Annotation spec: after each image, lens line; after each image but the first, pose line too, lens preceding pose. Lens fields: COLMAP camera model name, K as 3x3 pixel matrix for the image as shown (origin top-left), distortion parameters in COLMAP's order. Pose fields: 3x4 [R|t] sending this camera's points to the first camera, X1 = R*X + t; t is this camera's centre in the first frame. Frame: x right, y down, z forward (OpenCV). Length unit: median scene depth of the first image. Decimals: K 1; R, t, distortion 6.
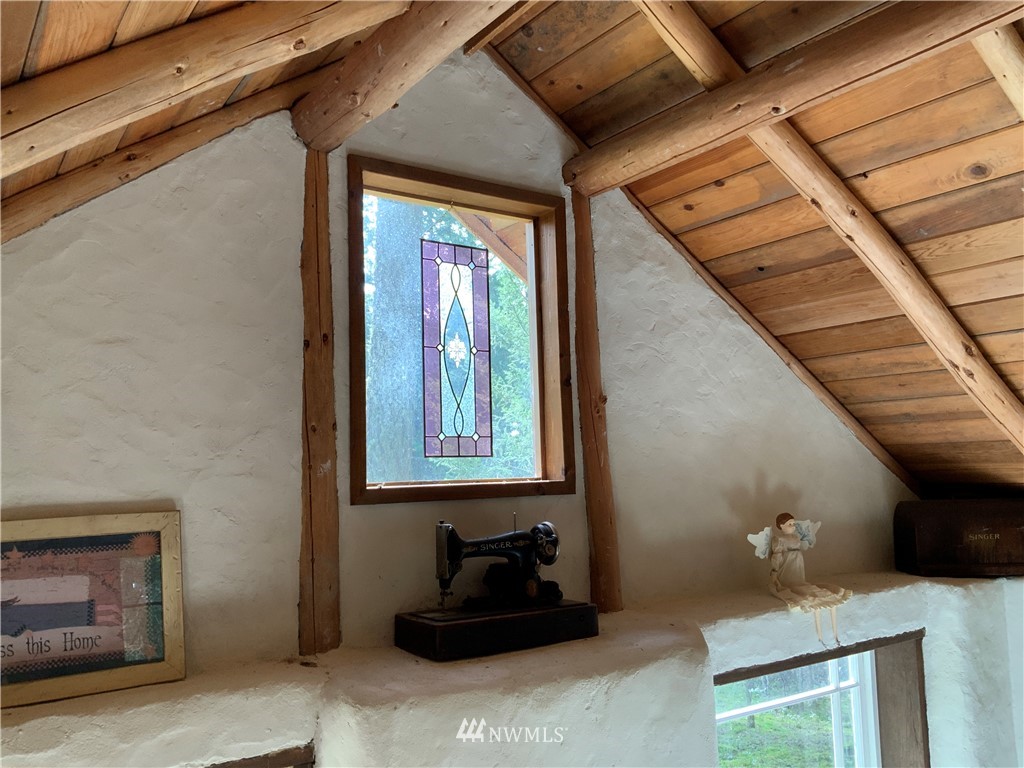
lens RADIAL K [[846.4, 0, 509.2], [0, 846.4, 384.1], [0, 0, 1]] dist [0.102751, -0.198898]
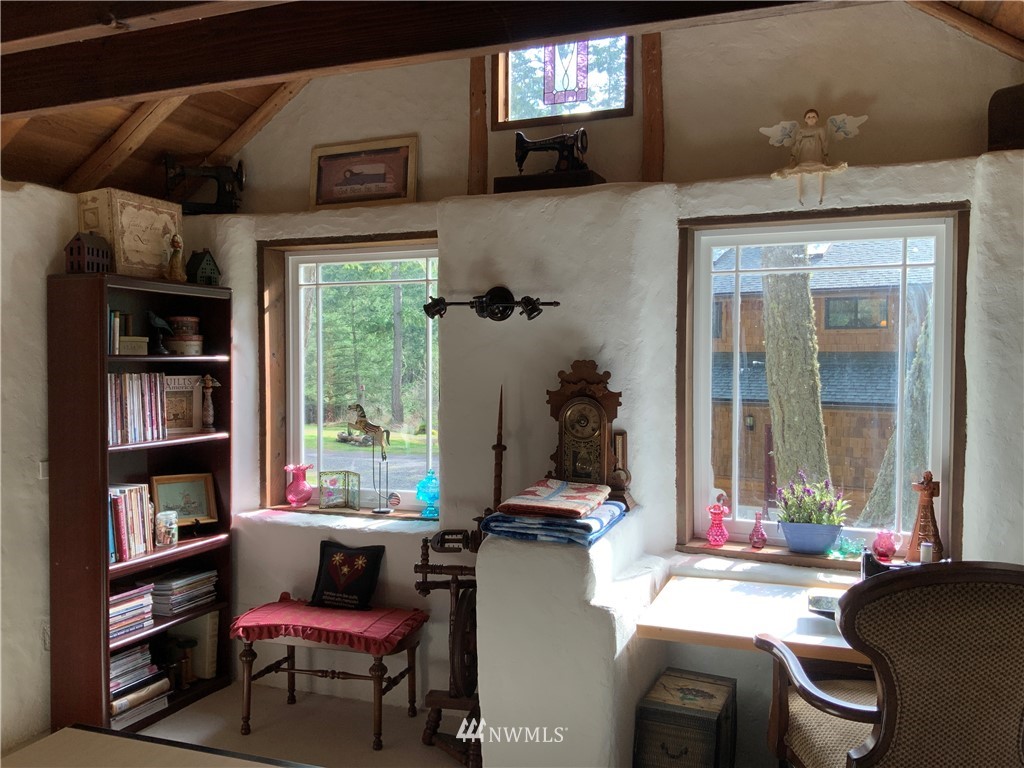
lens RADIAL K [[846.4, 0, 509.2], [0, 846.4, 384.1], [0, 0, 1]] dist [0.102751, -0.198898]
pose [[0.552328, 0.057864, -0.831616, 1.517926], [0.063117, 0.991822, 0.110931, 0.507318], [0.831234, -0.113760, 0.544159, -0.108845]]
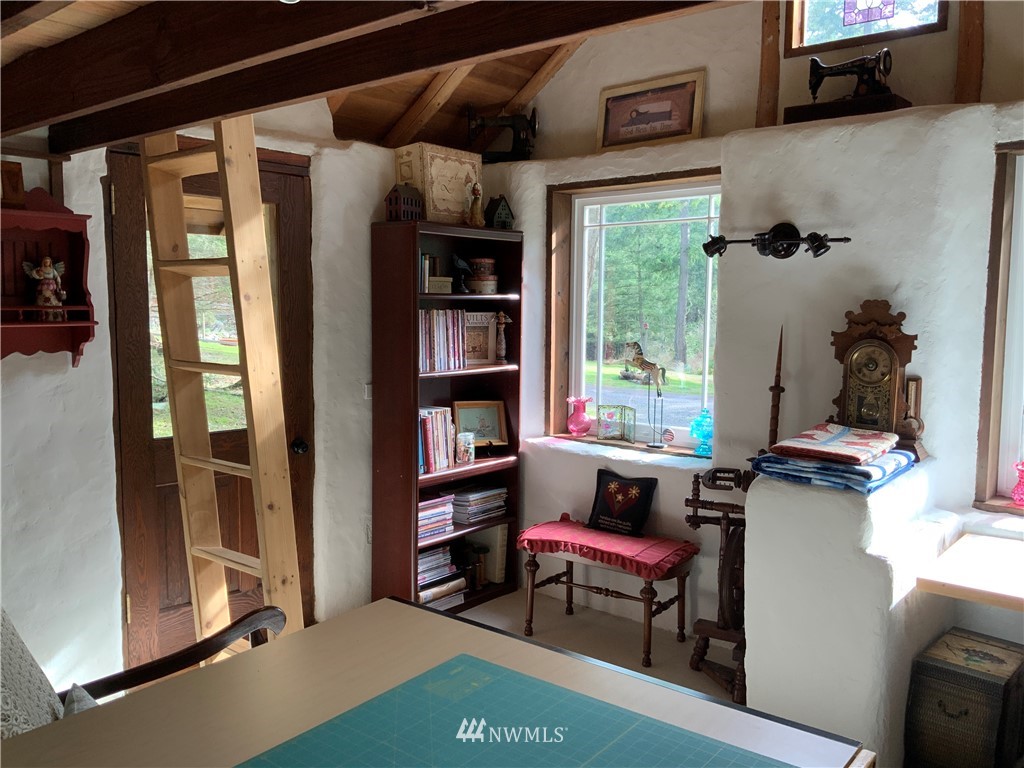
lens RADIAL K [[846.4, 0, 509.2], [0, 846.4, 384.1], [0, 0, 1]] dist [0.102751, -0.198898]
pose [[0.250056, 0.134034, -0.958909, 1.580445], [0.079947, 0.984132, 0.158407, 0.502790], [0.964925, -0.116273, 0.235372, -0.118339]]
